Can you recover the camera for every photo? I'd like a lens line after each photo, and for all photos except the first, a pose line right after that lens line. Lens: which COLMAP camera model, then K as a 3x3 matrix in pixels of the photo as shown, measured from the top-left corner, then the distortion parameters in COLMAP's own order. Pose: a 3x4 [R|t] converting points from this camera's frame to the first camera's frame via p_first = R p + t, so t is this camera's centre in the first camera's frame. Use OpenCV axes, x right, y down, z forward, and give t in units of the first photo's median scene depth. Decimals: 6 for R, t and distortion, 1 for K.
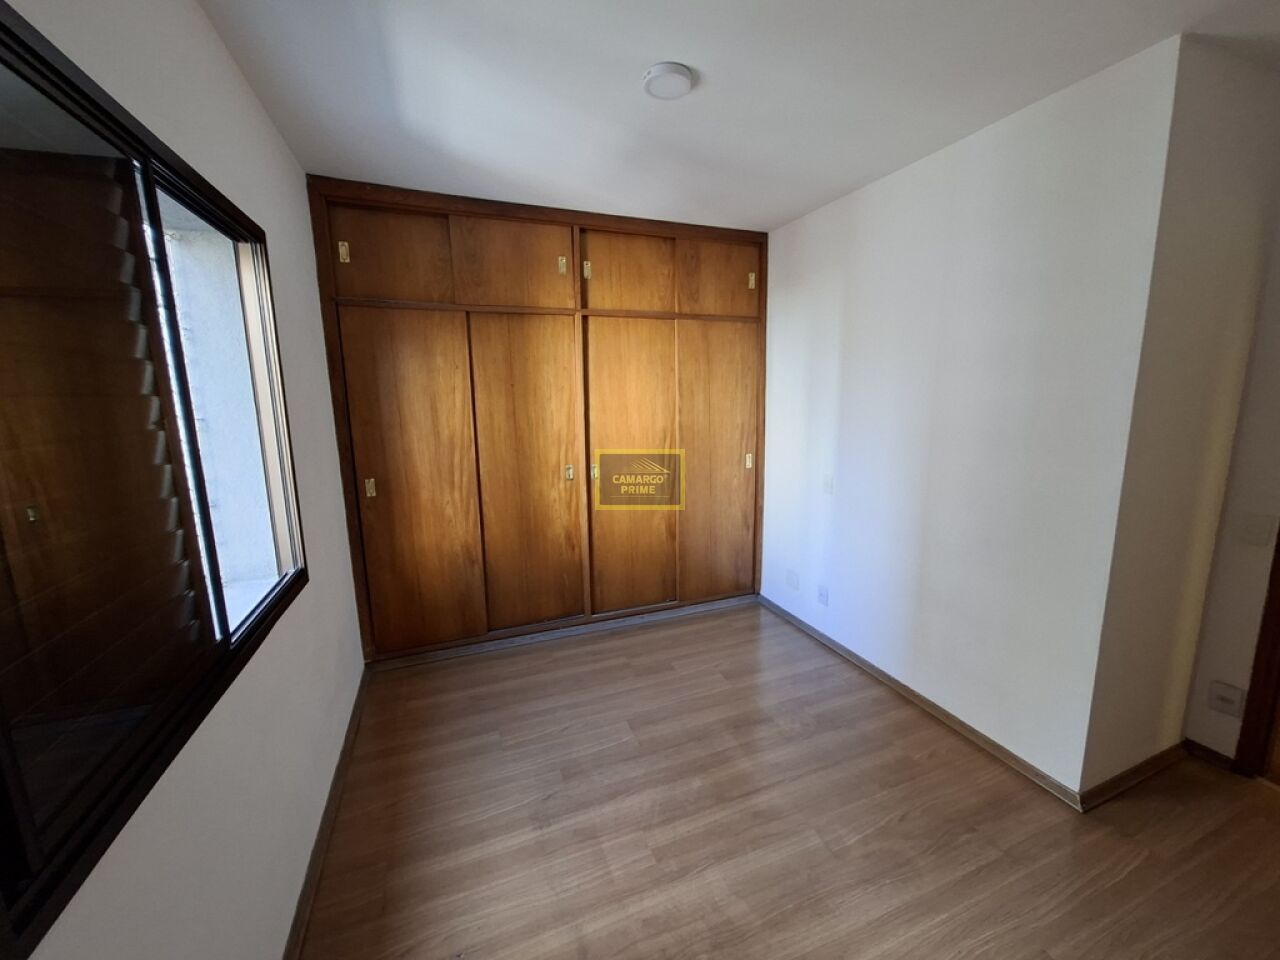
lens RADIAL K [[507.0, 0, 645.1], [0, 507.0, 477.9], [0, 0, 1]] dist [-0.009450, 0.002516]
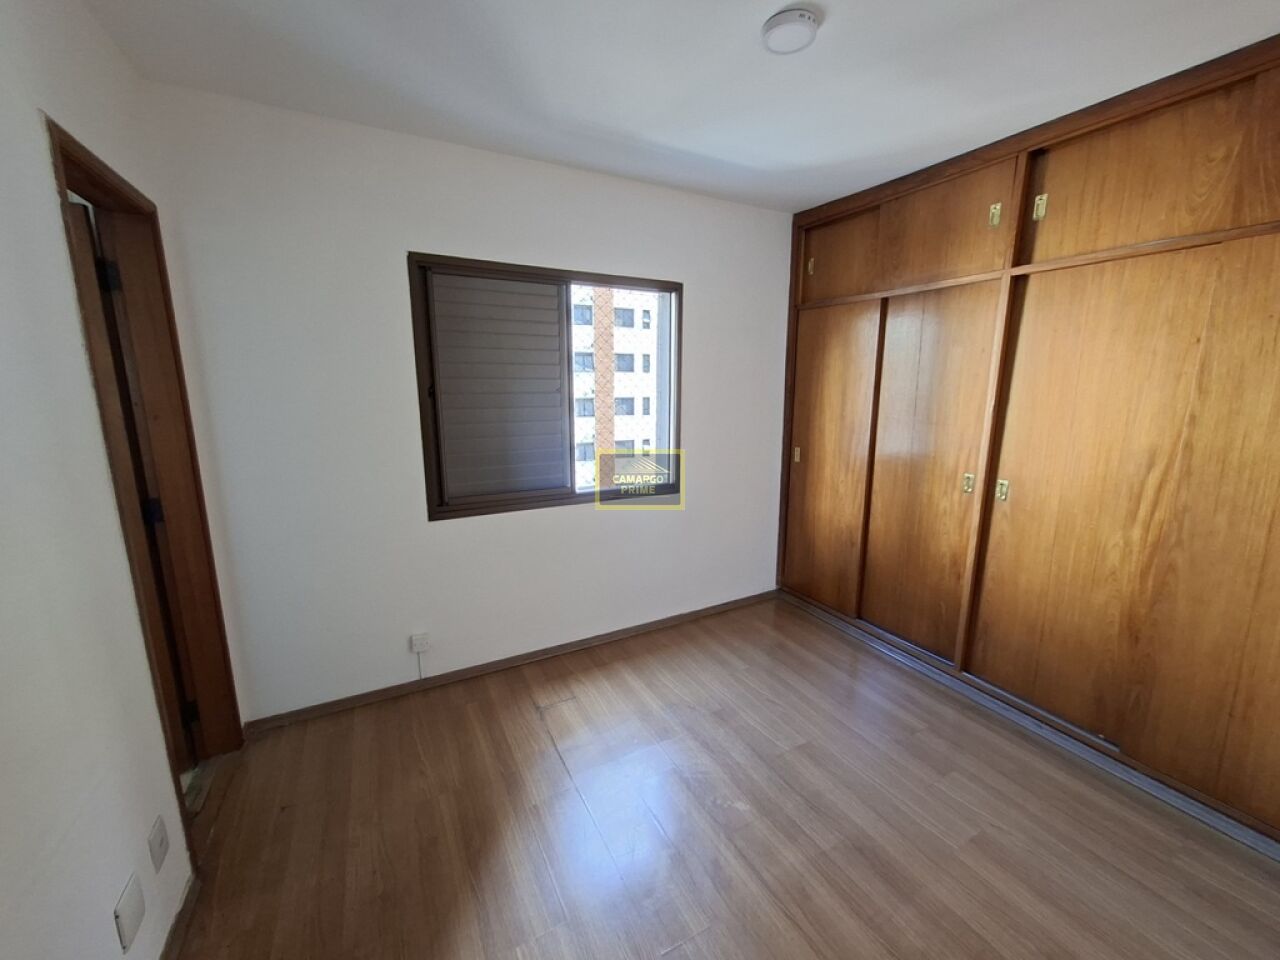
lens RADIAL K [[507.0, 0, 644.0], [0, 507.0, 479.2], [0, 0, 1]] dist [-0.009450, 0.002516]
pose [[0.109827, 0.202444, -0.973116, 0.587388], [-0.168388, 0.968676, 0.182516, -0.078674], [0.979583, 0.143816, 0.140476, 0.414679]]
